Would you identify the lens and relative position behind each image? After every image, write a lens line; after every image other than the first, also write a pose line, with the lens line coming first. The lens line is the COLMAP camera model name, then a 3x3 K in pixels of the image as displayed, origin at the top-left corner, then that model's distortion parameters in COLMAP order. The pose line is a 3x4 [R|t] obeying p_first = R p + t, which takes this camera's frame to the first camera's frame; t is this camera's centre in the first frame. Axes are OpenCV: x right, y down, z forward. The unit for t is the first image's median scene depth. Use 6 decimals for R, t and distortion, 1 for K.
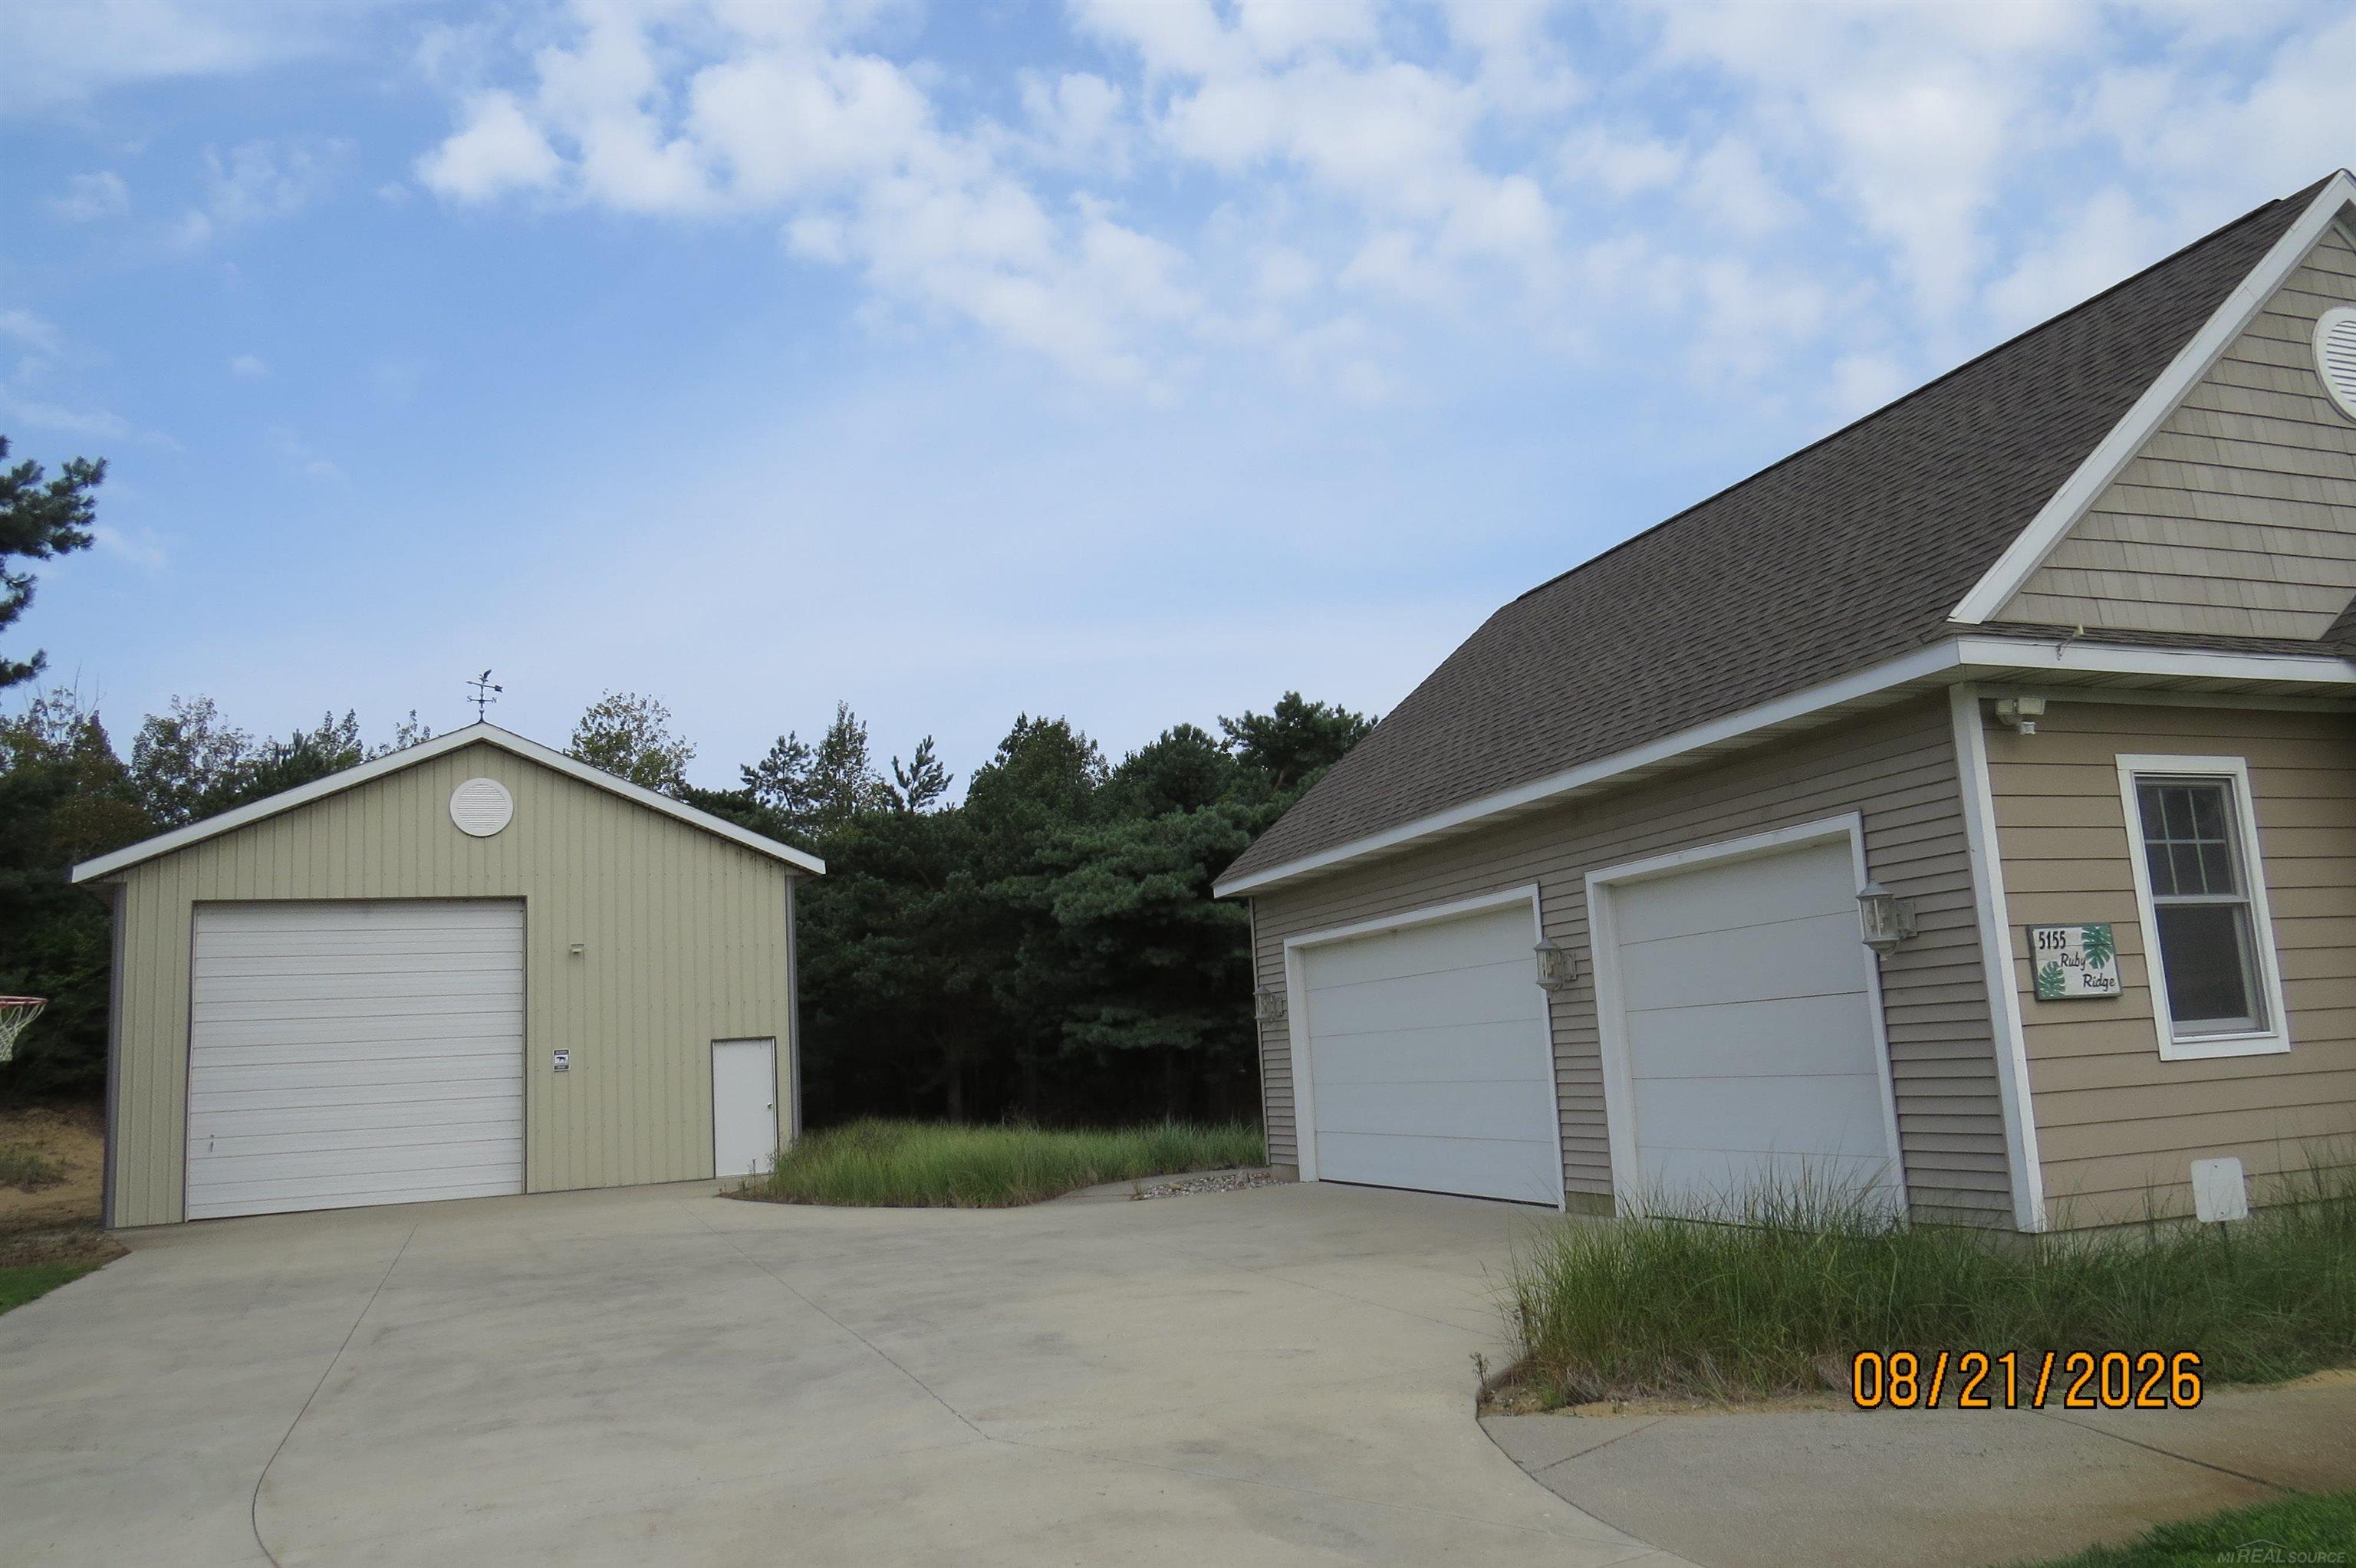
lens RADIAL K [[1686.1, 0, 1178.5], [0, 1686.1, 786.7], [0, 0, 1]] dist [-0.002919, -0.001379]
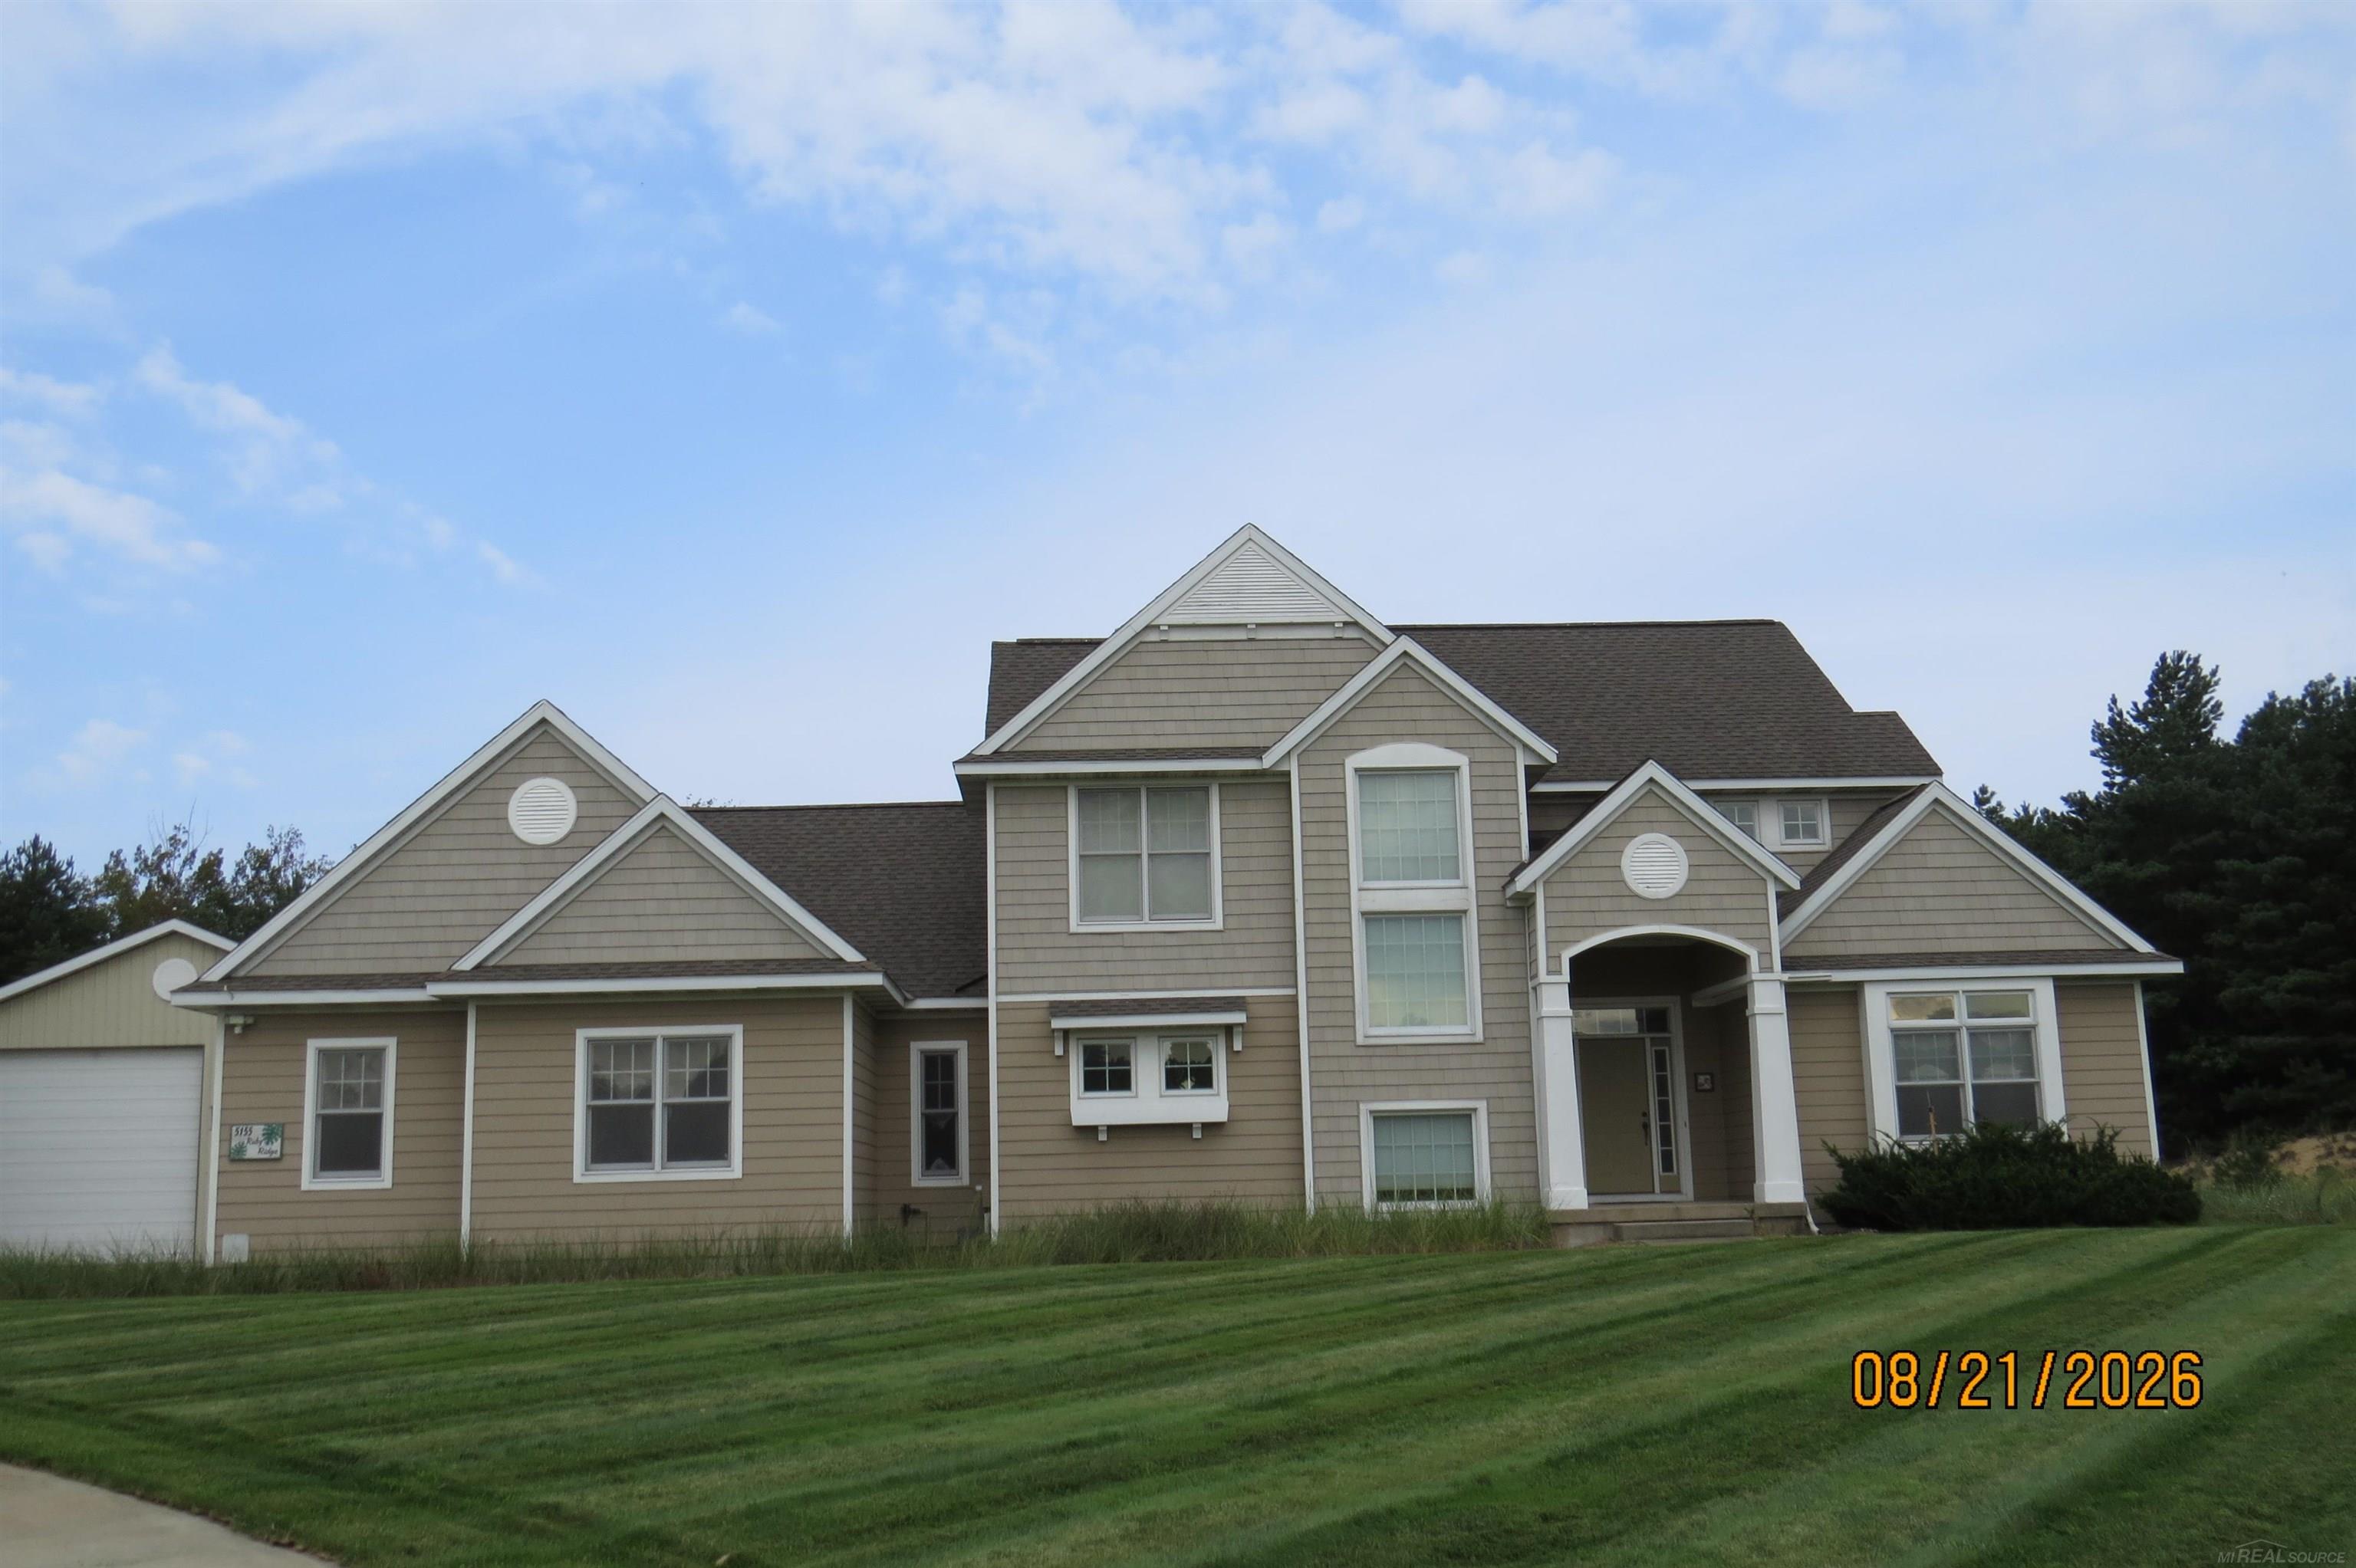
lens RADIAL K [[2317.8, 0, 1177.4], [0, 2317.8, 783.7], [0, 0, 1]] dist [-0.006164, 0.000000]
pose [[0.942927, -0.028685, -0.331762, 1.066026], [0.027588, 0.999587, -0.008019, -0.118545], [0.331855, -0.001591, 0.943329, -0.552254]]
